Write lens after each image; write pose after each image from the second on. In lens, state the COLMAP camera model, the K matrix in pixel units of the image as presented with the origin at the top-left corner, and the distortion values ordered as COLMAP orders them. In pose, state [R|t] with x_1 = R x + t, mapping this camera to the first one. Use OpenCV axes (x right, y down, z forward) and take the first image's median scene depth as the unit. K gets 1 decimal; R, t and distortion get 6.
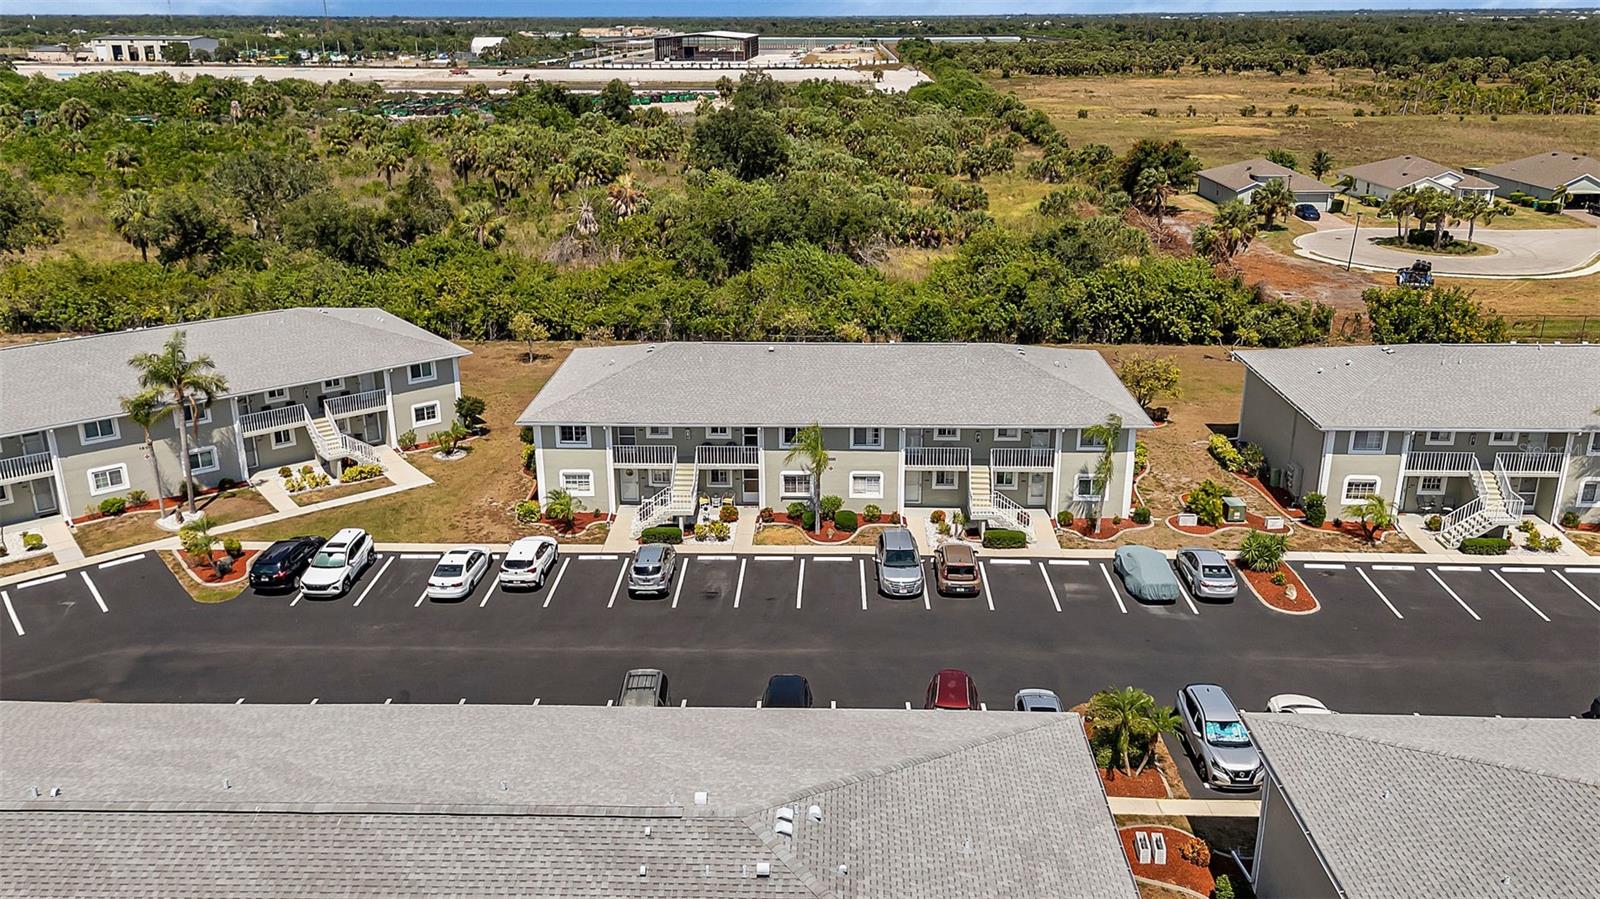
lens RADIAL K [[1211.5, 0, 800.4], [0, 1211.5, 423.4], [0, 0, 1]] dist [0.064419, -0.058275]
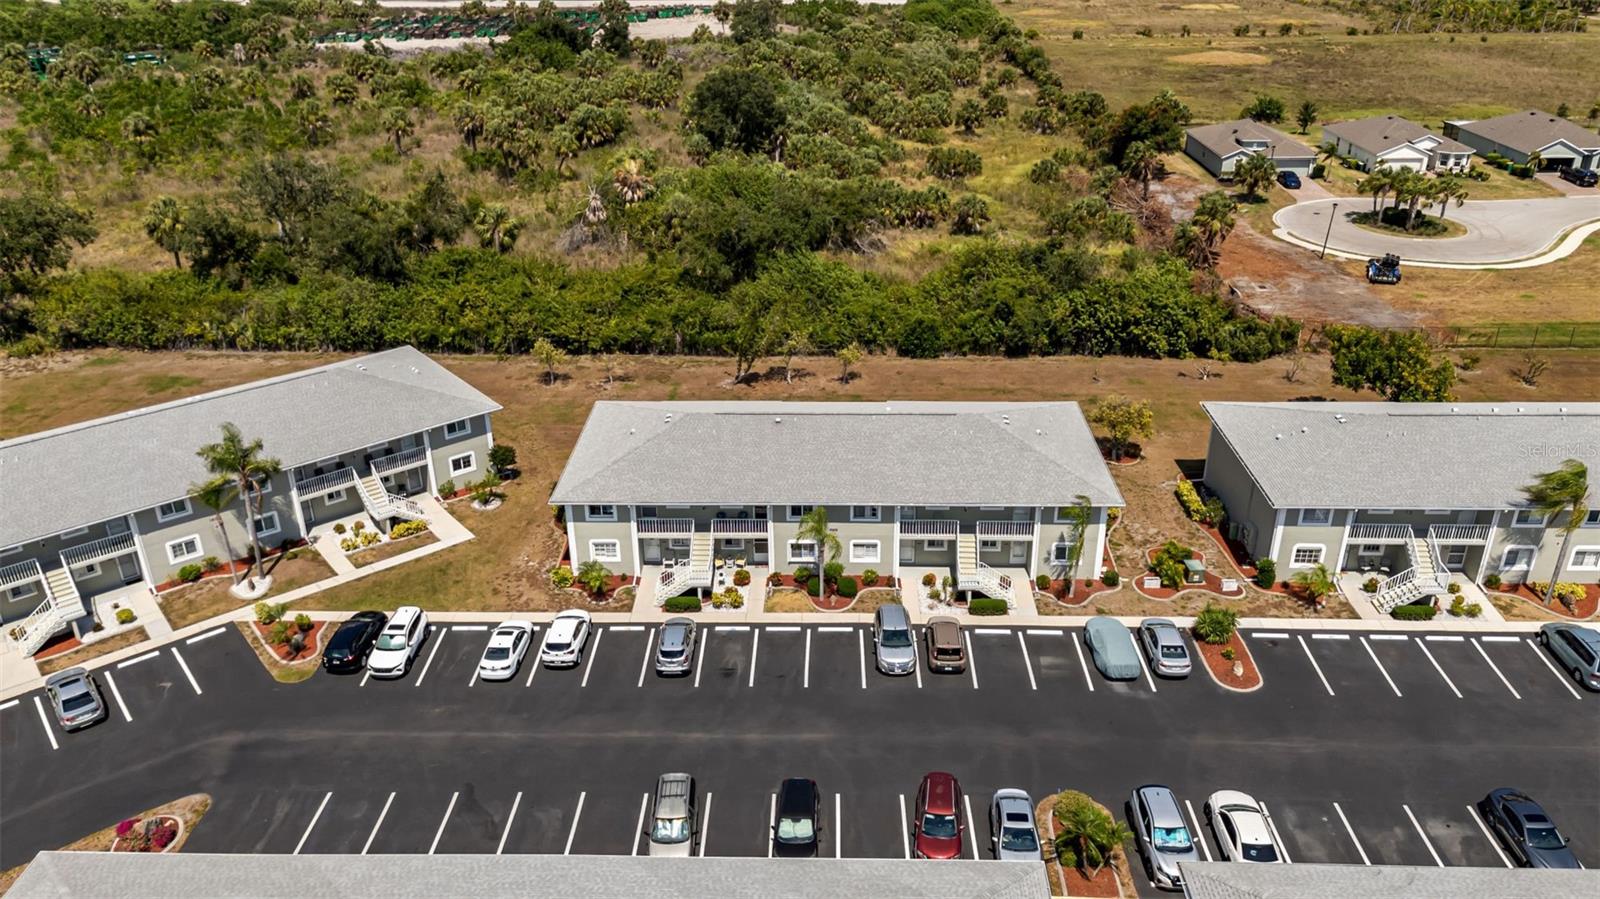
lens RADIAL K [[1175.0, 0, 800.0], [0, 1175.0, 449.5], [0, 0, 1]] dist [0.064404, -0.055802]
pose [[0.999972, -0.007442, 0.000883, -0.005603], [0.007276, 0.992324, 0.123452, -0.174824], [-0.001795, -0.123442, 0.992350, -0.060618]]
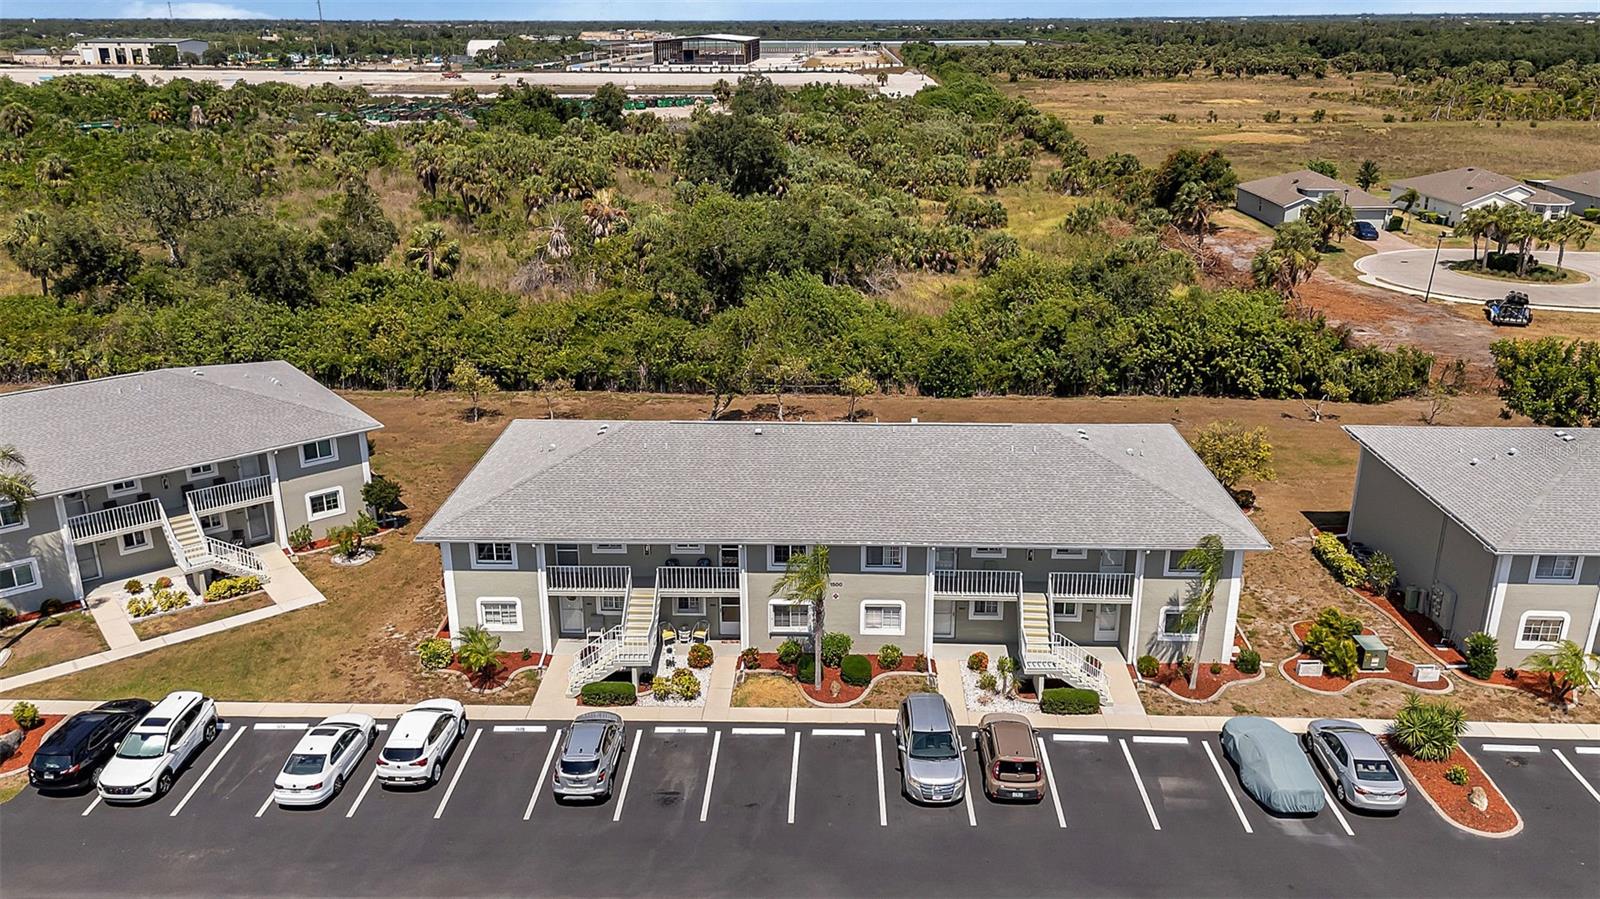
lens RADIAL K [[1199.8, 0, 800.0], [0, 1199.8, 449.5], [0, 0, 1]] dist [0.052564, -0.039780]
pose [[0.999997, 0.000997, -0.002120, 0.004302], [-0.000956, 0.999812, 0.019341, -0.068403], [0.002139, -0.019339, 0.999811, 0.250812]]
